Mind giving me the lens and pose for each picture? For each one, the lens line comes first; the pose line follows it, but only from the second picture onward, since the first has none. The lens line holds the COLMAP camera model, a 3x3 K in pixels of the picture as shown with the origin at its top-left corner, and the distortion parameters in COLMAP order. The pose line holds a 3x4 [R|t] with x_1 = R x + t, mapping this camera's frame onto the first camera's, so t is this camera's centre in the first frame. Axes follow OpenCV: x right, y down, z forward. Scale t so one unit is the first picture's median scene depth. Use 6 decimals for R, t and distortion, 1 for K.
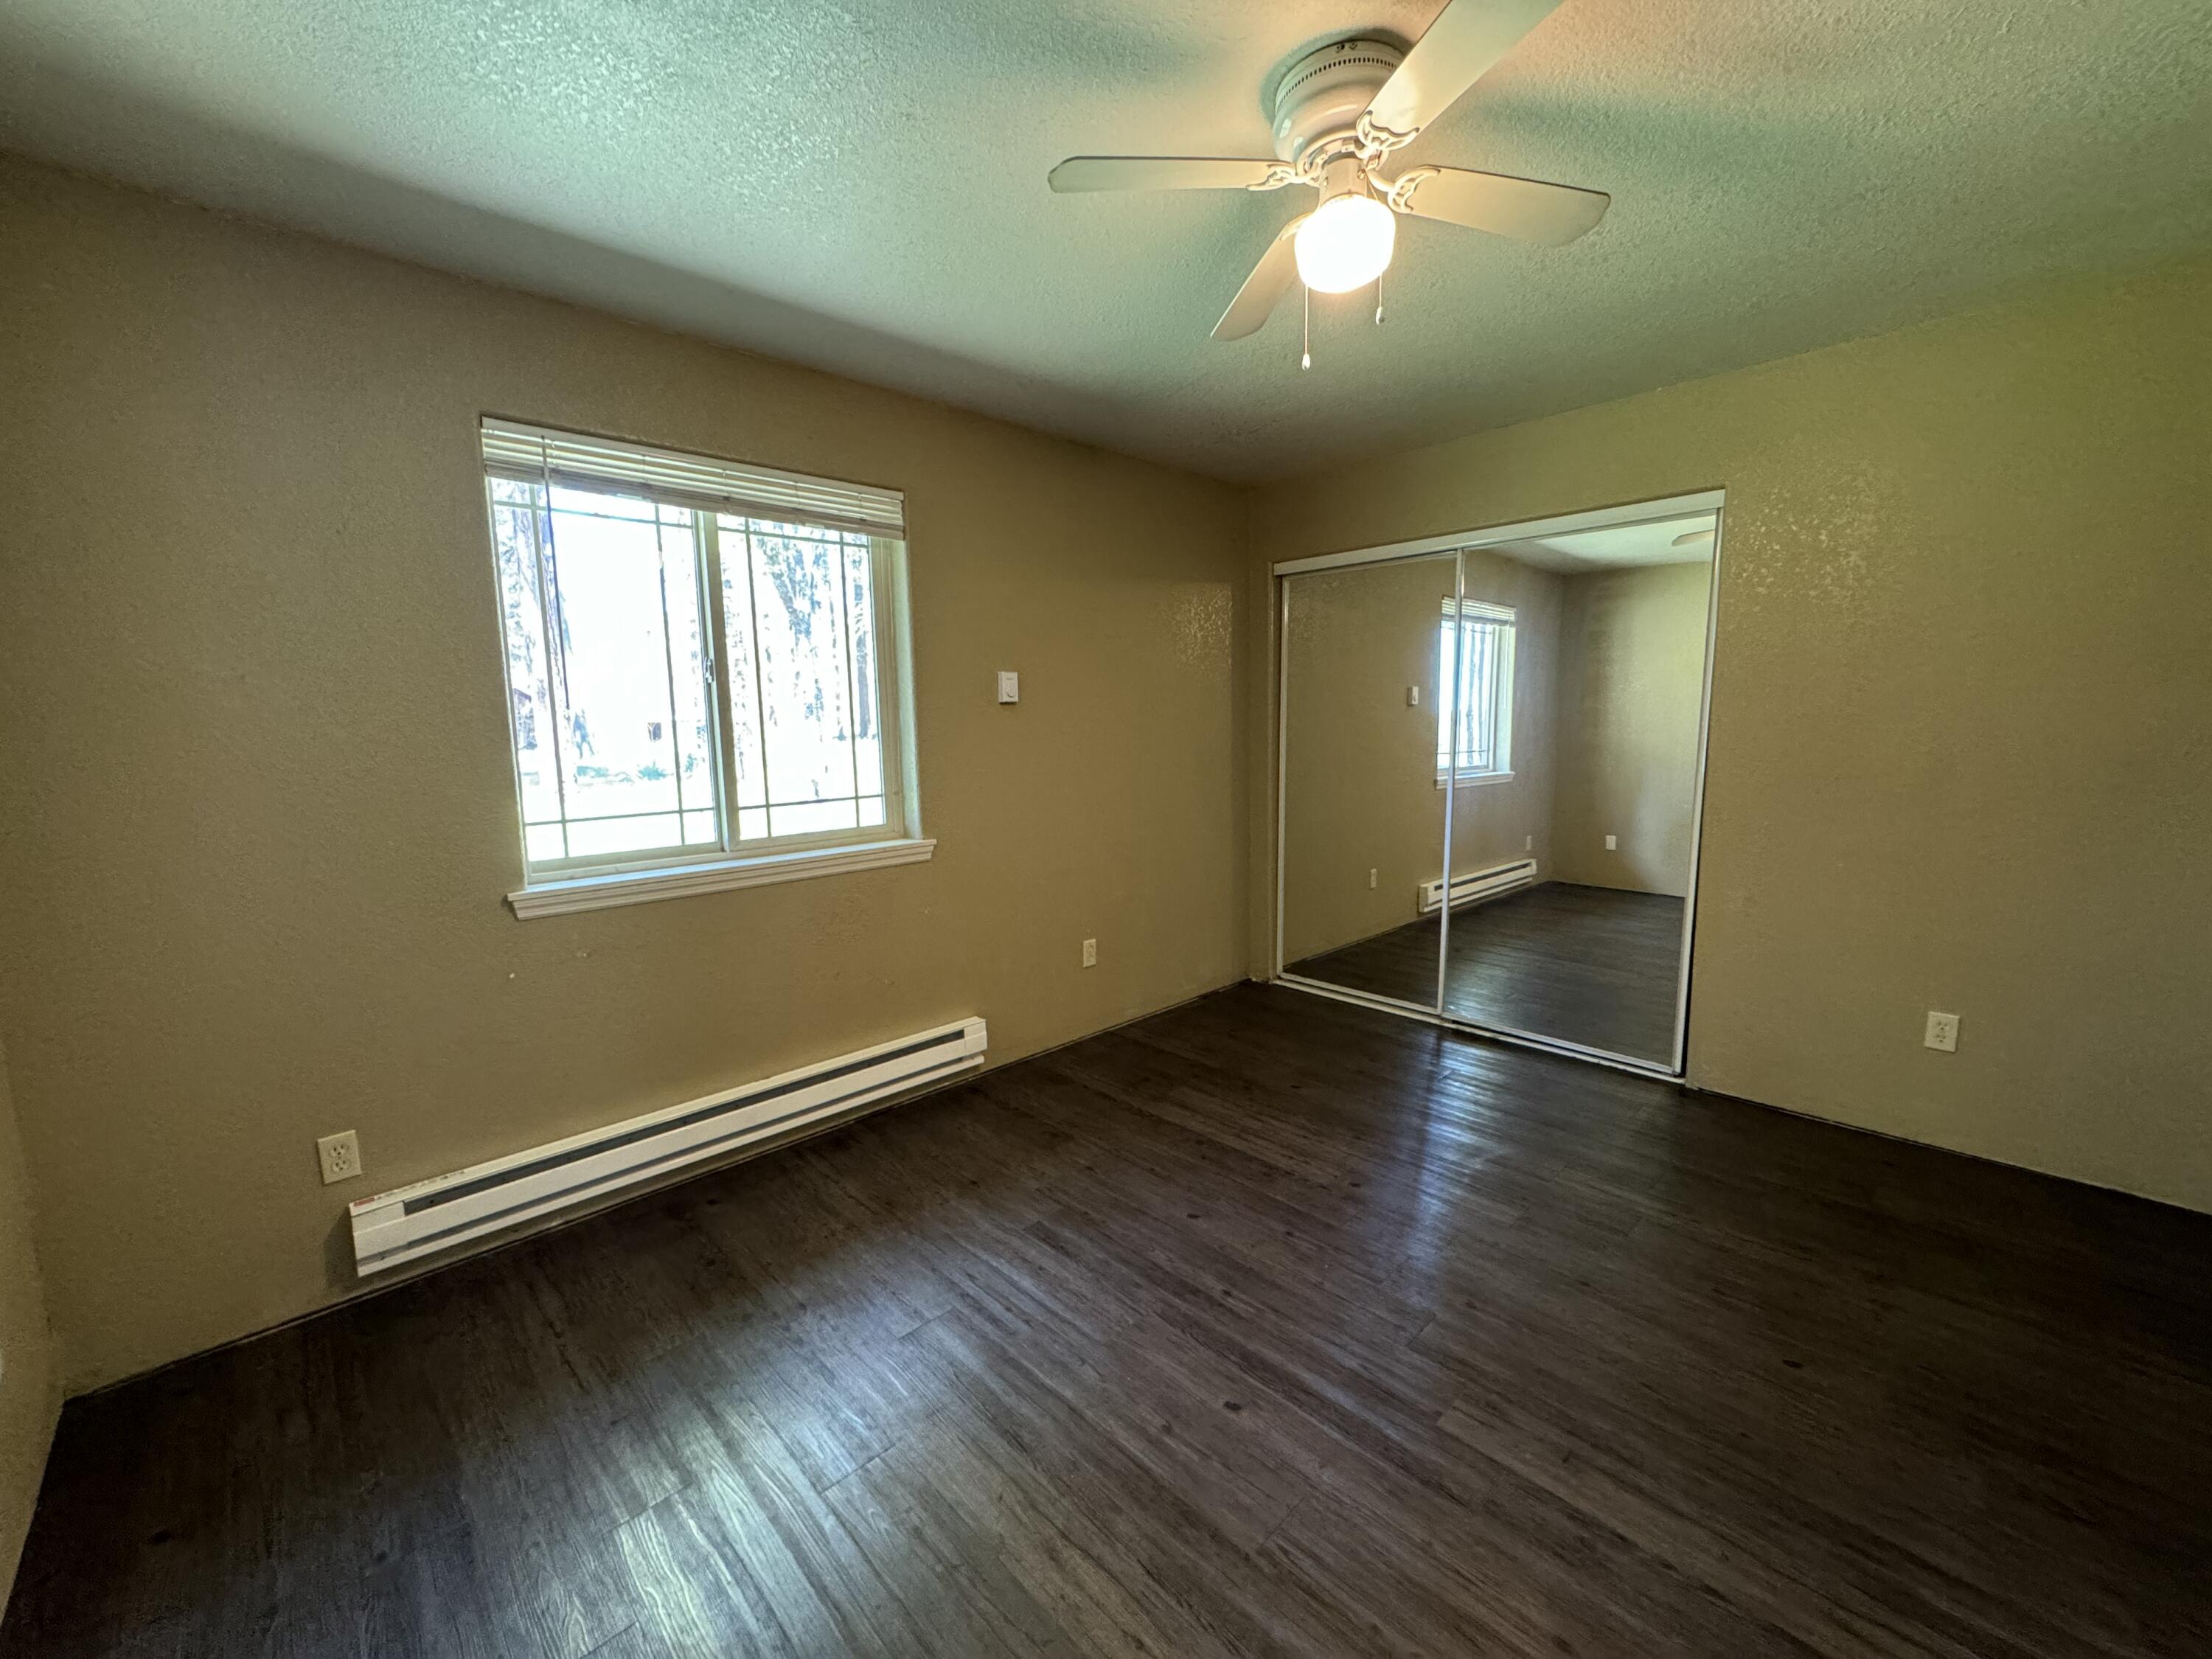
lens RADIAL K [[877.0, 0, 1106.0], [0, 877.0, 829.5], [0, 0, 1]] dist [-0.002207, -0.000398]
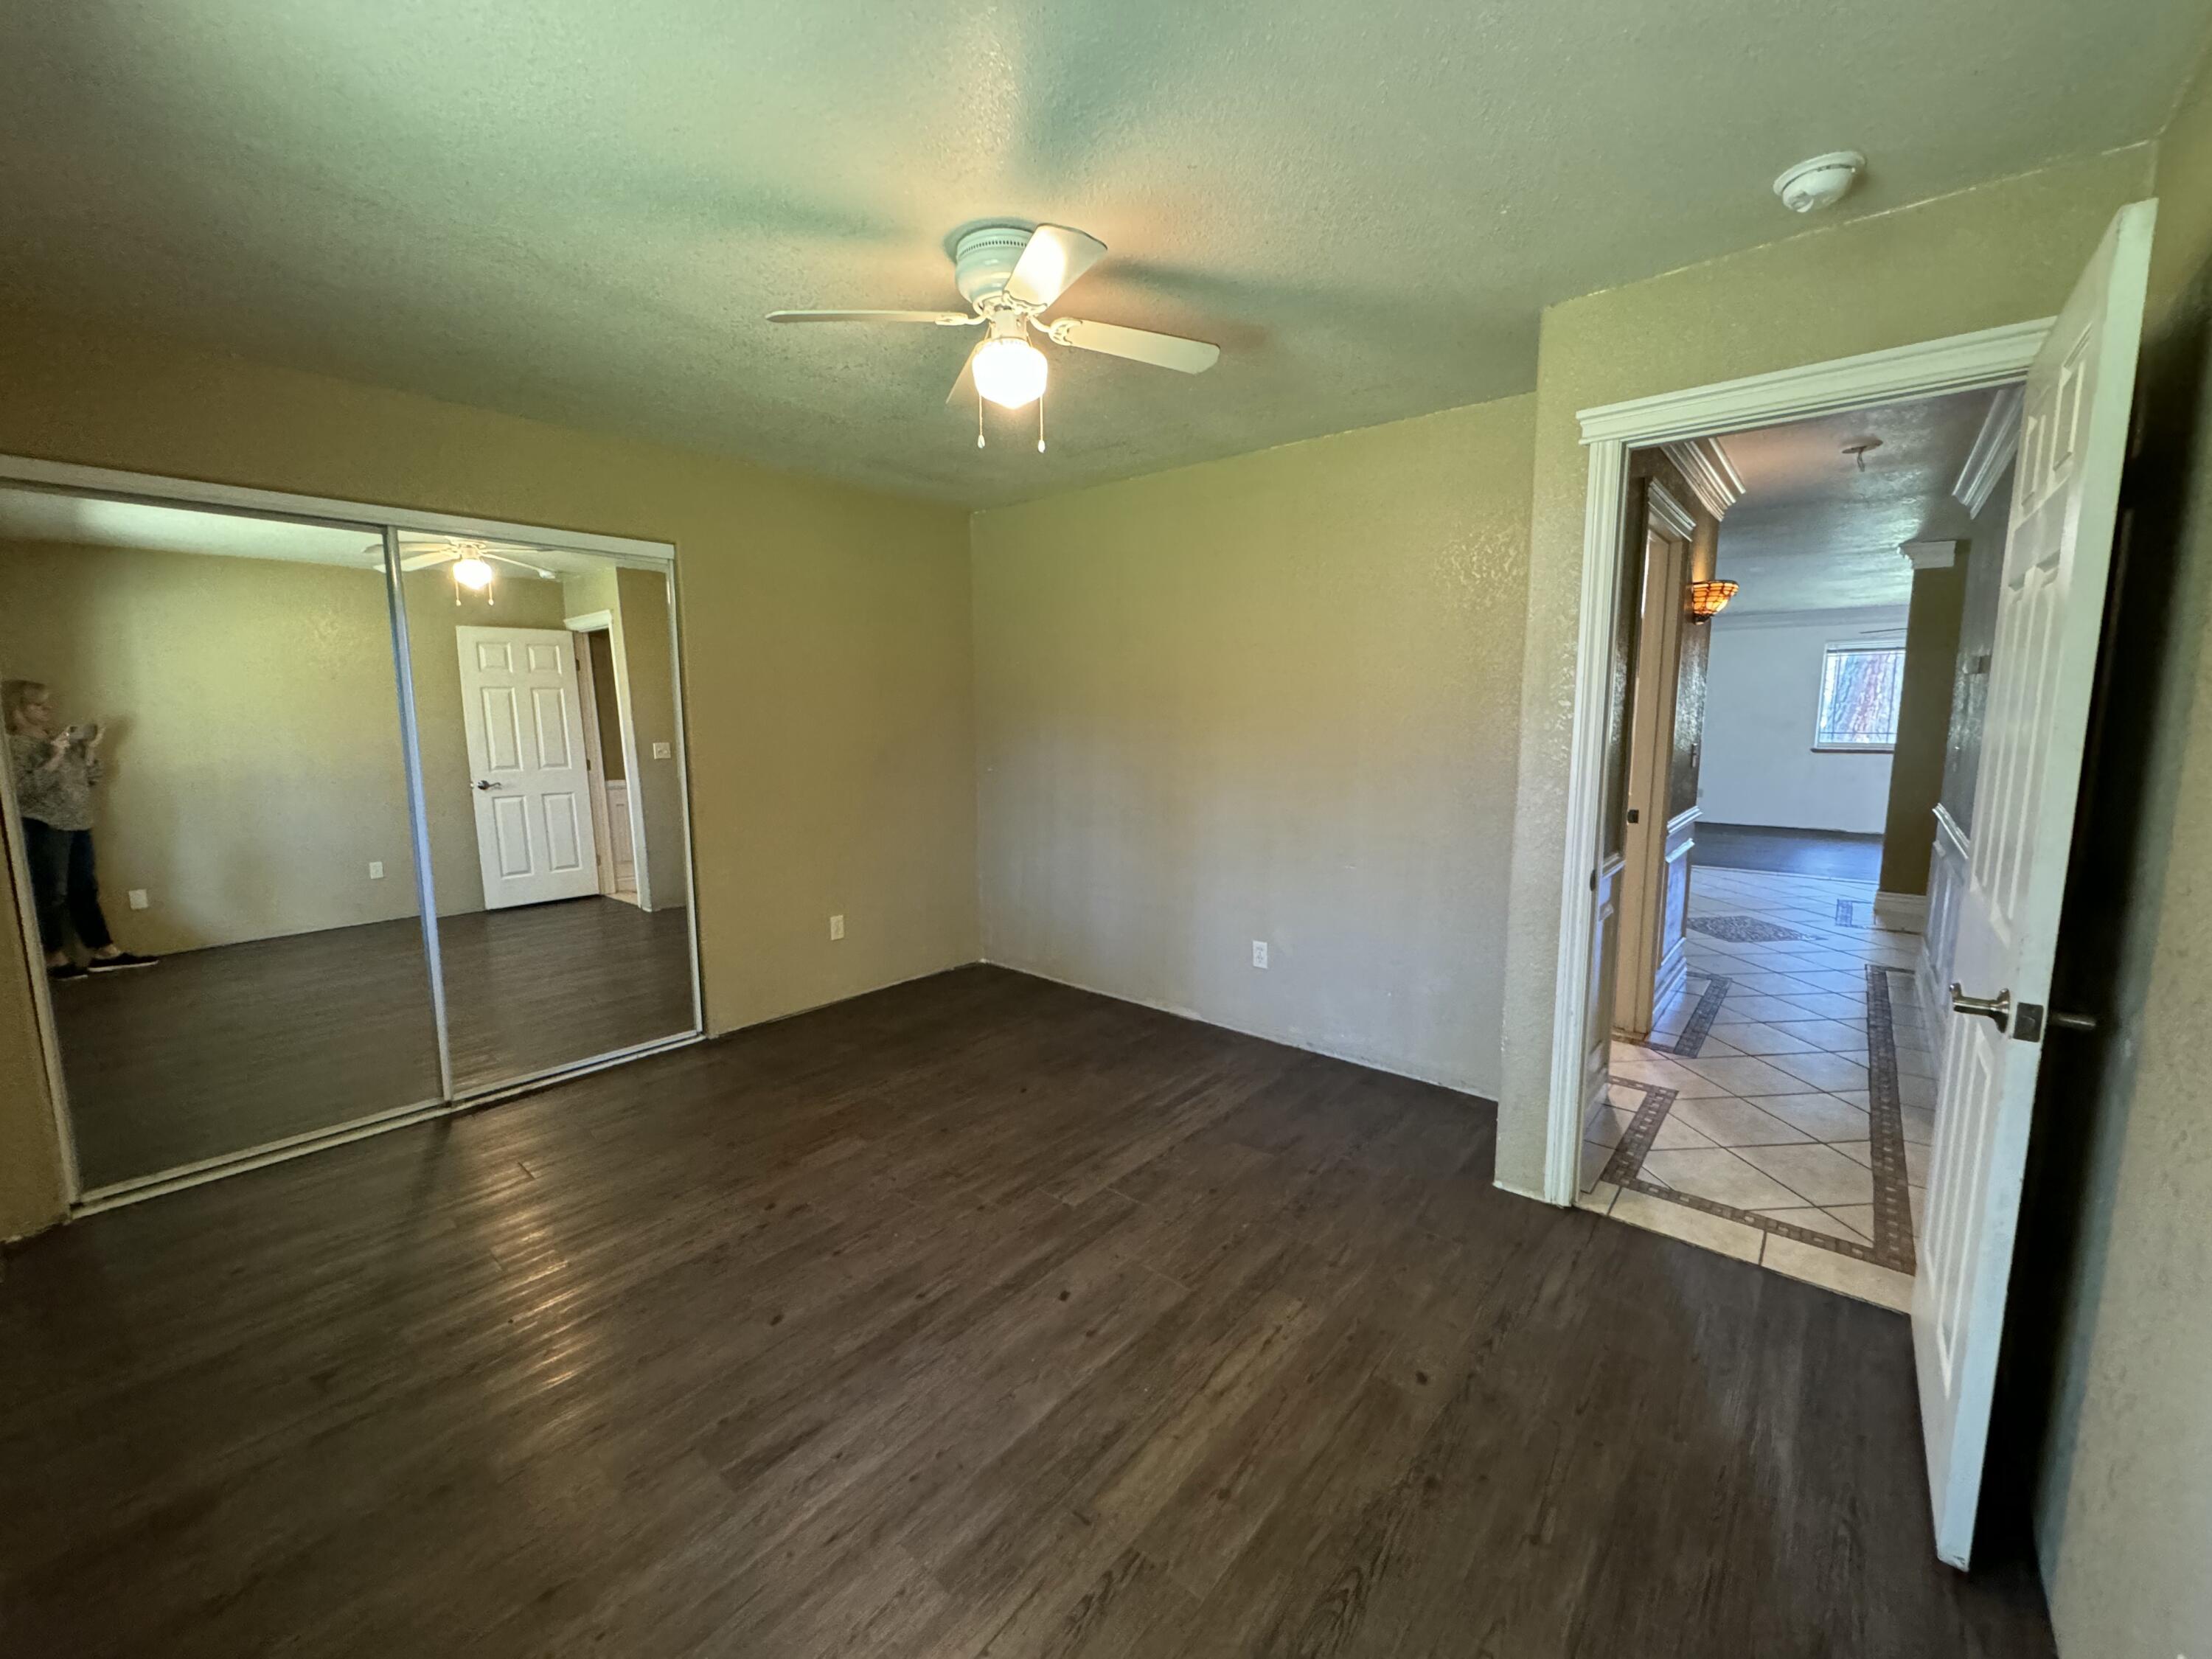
lens RADIAL K [[877.0, 0, 1106.0], [0, 877.0, 829.5], [0, 0, 1]] dist [-0.002207, -0.000398]
pose [[-0.101831, -0.112262, 0.988447, -0.736961], [0.132687, 0.983201, 0.125335, -0.090740], [-0.985913, 0.143918, -0.085224, 0.709531]]
